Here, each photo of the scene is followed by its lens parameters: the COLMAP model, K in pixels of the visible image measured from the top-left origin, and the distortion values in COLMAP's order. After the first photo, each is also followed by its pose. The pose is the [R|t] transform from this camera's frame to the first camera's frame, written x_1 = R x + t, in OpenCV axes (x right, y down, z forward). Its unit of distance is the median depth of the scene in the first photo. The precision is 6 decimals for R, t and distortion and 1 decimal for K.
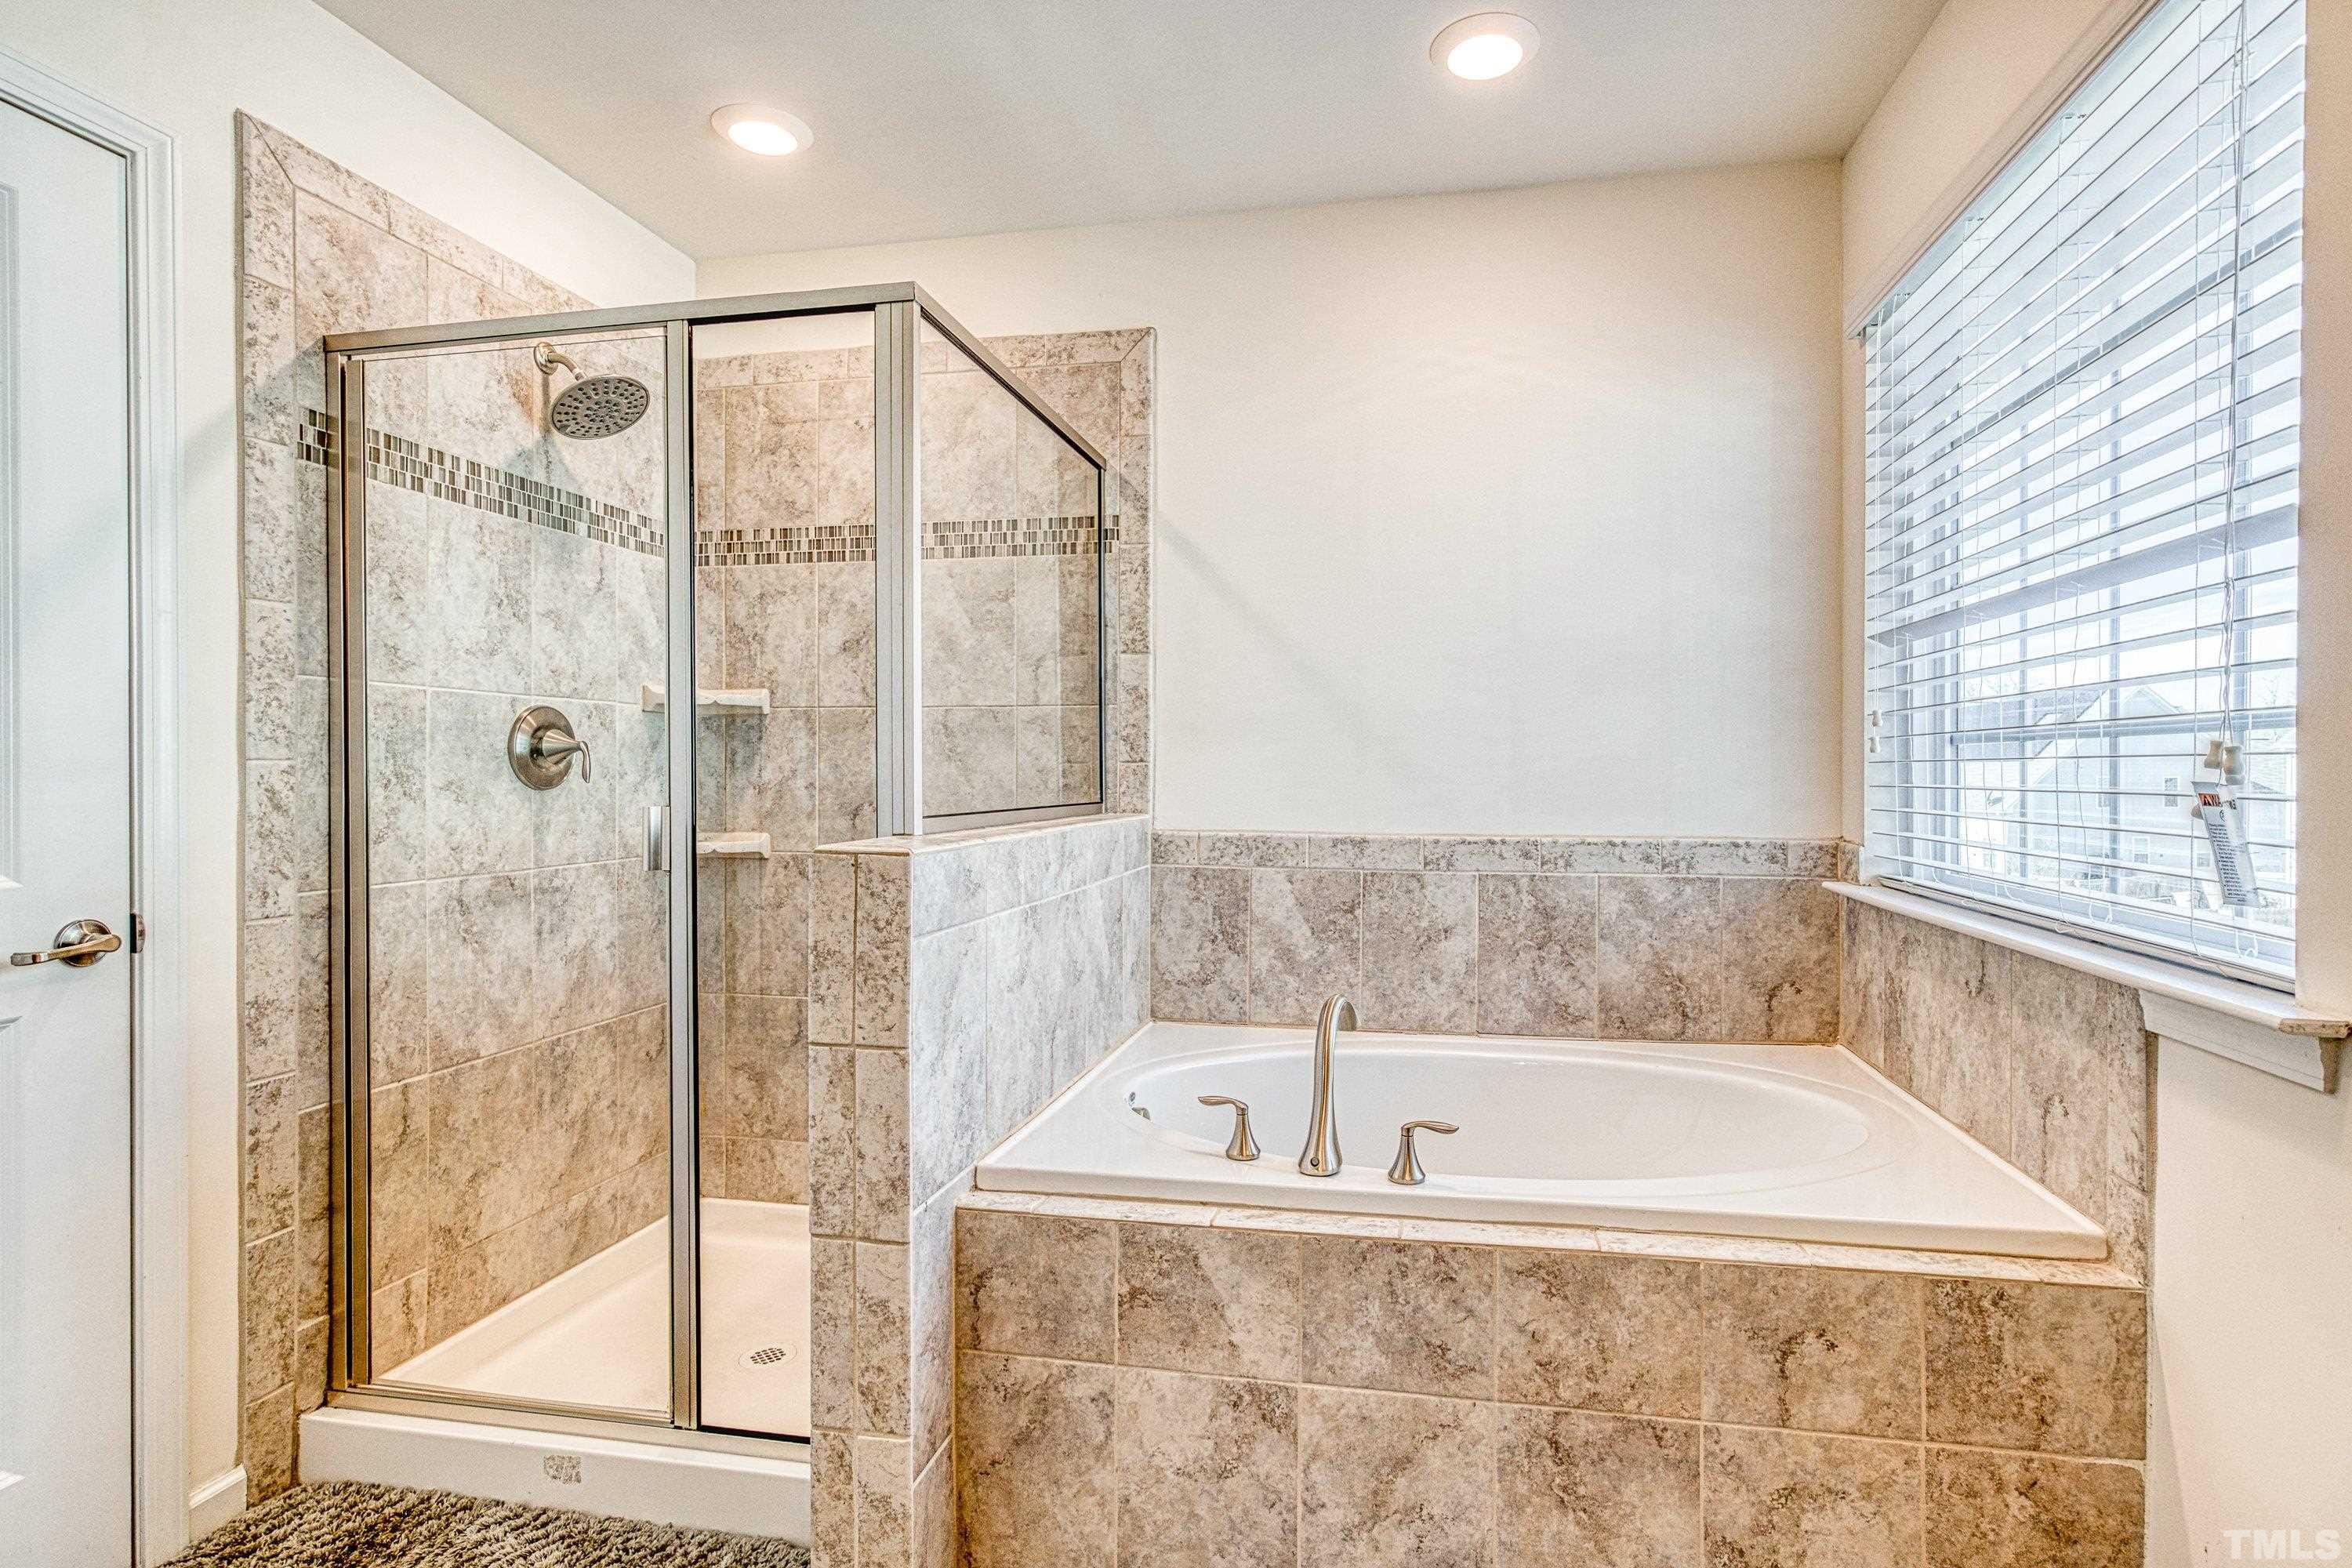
lens RADIAL K [[1193.8, 0, 1181.8], [0, 1193.8, 779.3], [0, 0, 1]] dist [0.003051, -0.000314]
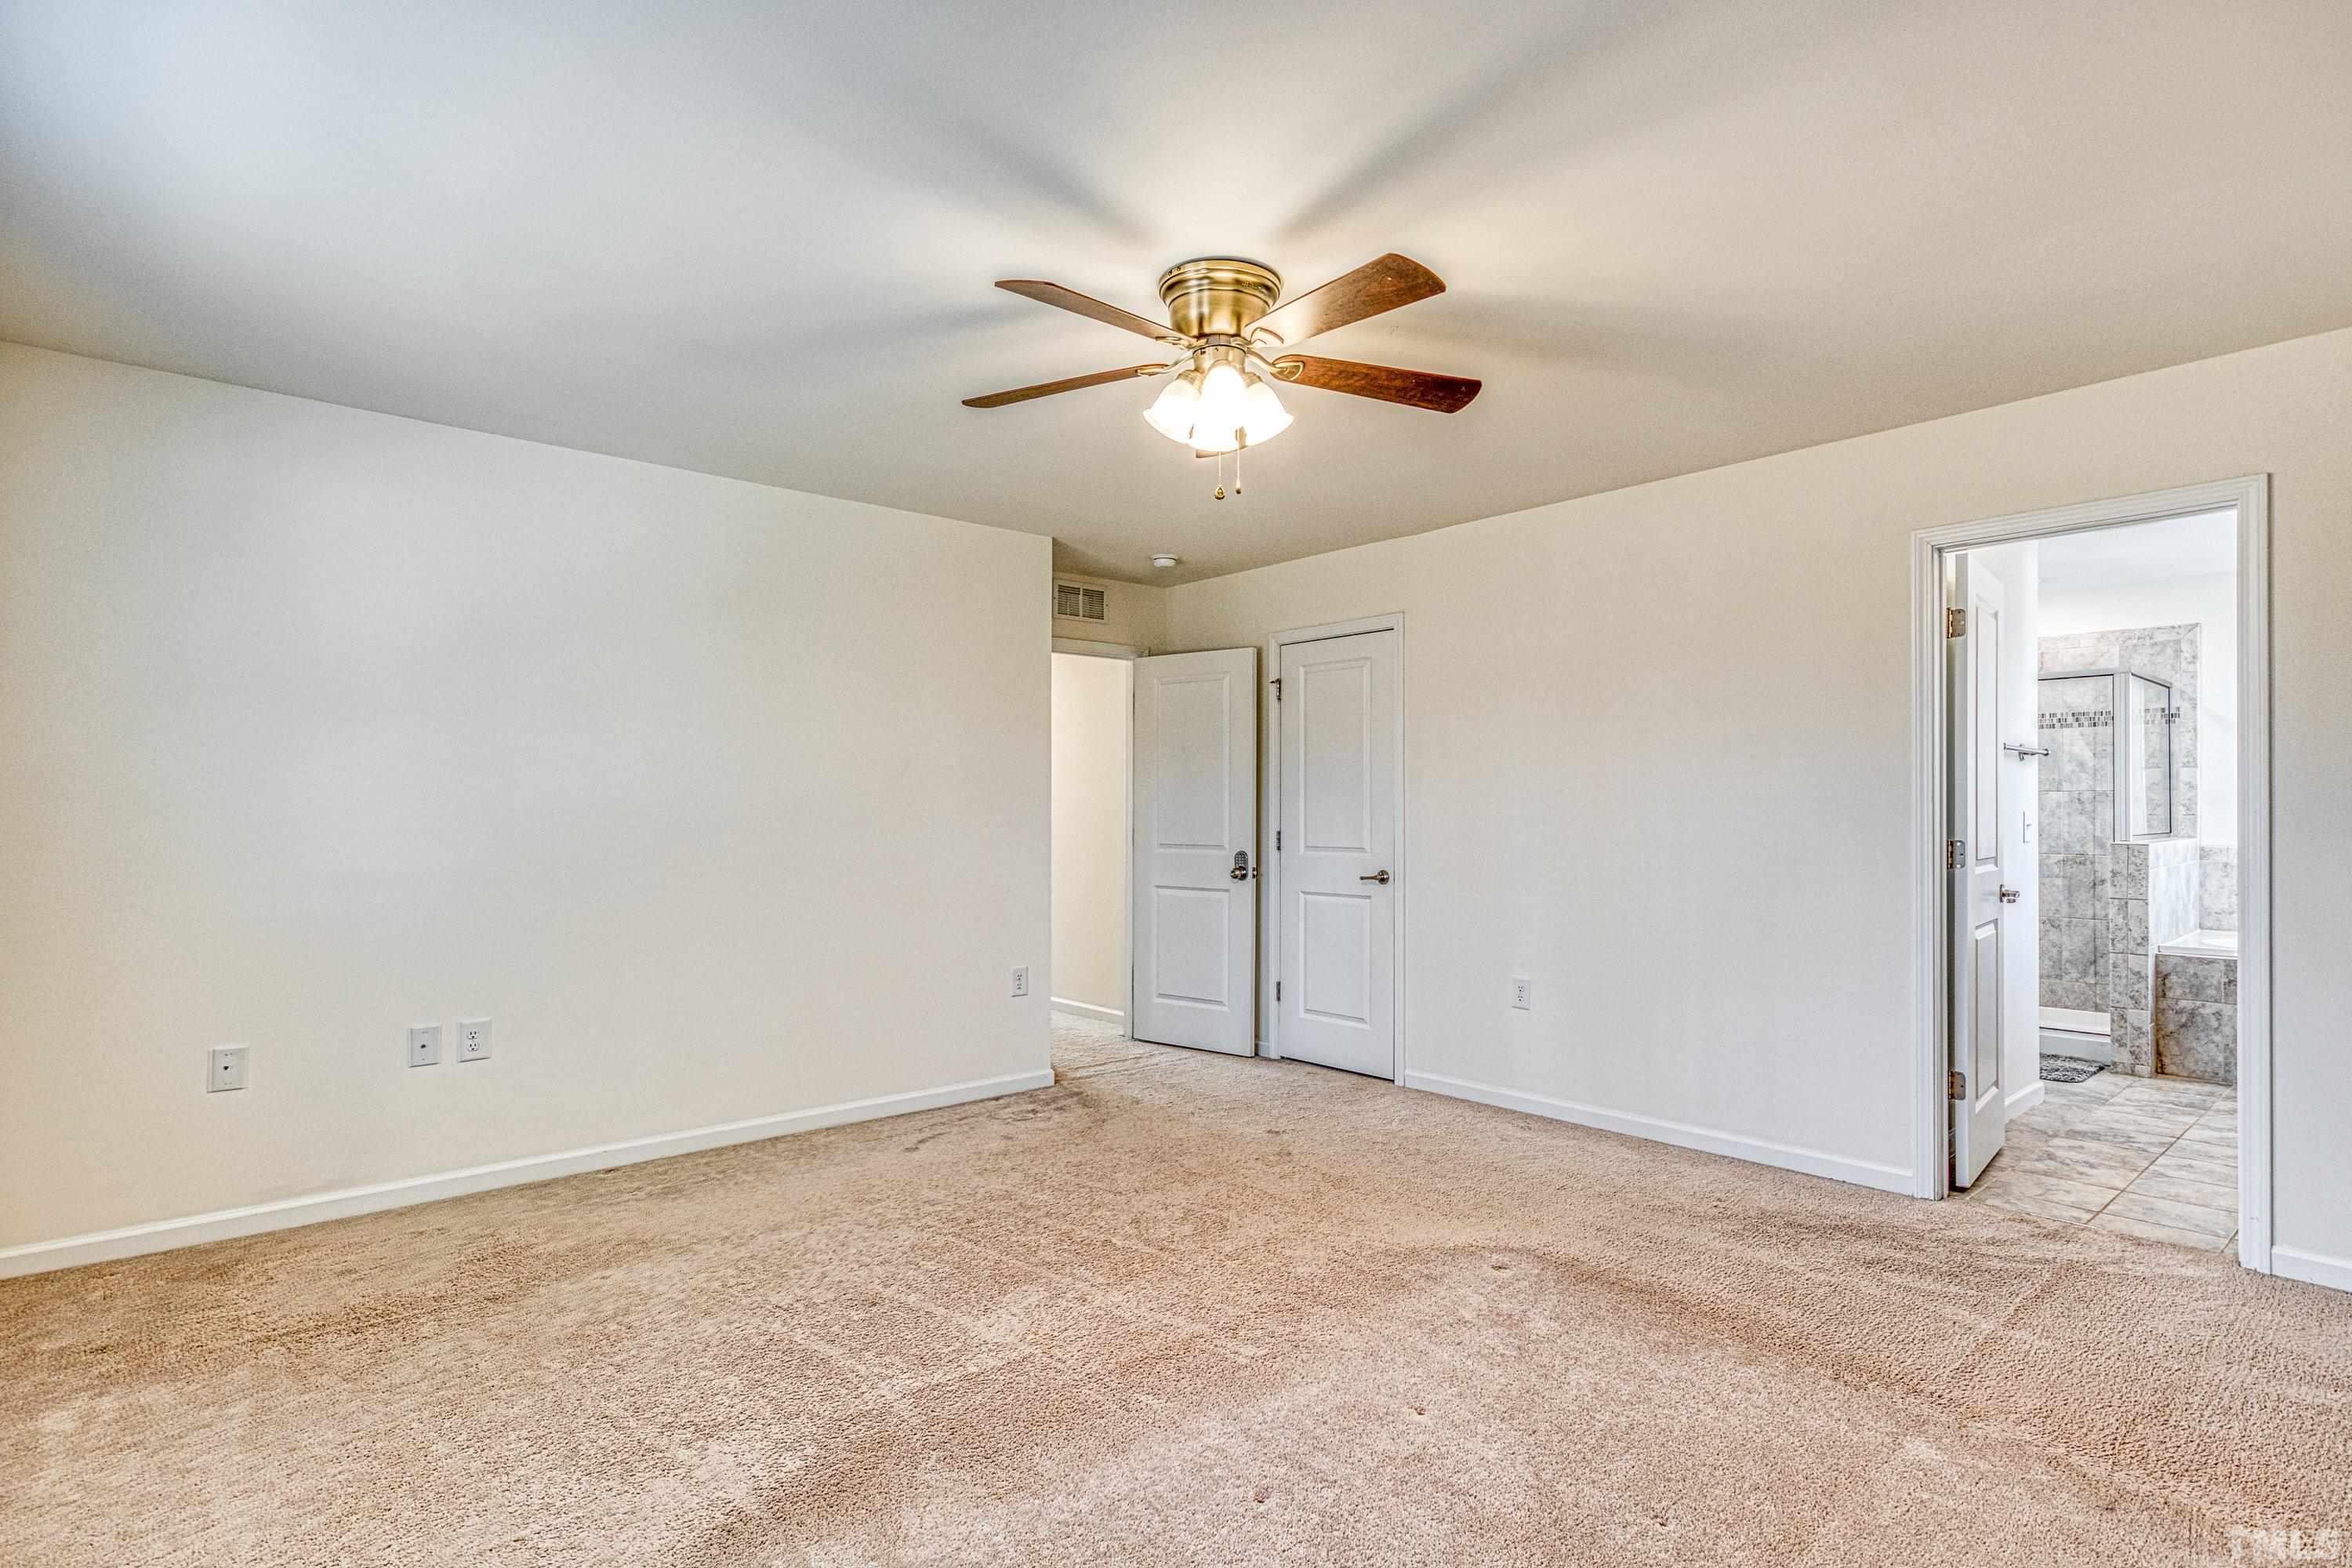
lens RADIAL K [[1193.8, 0, 1171.9], [0, 1193.8, 802.0], [0, 0, 1]] dist [0.003051, -0.000314]
pose [[0.813059, -0.001124, -0.582181, -0.330066], [-0.005213, 0.999944, -0.009211, -0.009678], [0.582158, 0.010524, 0.813007, -2.264823]]
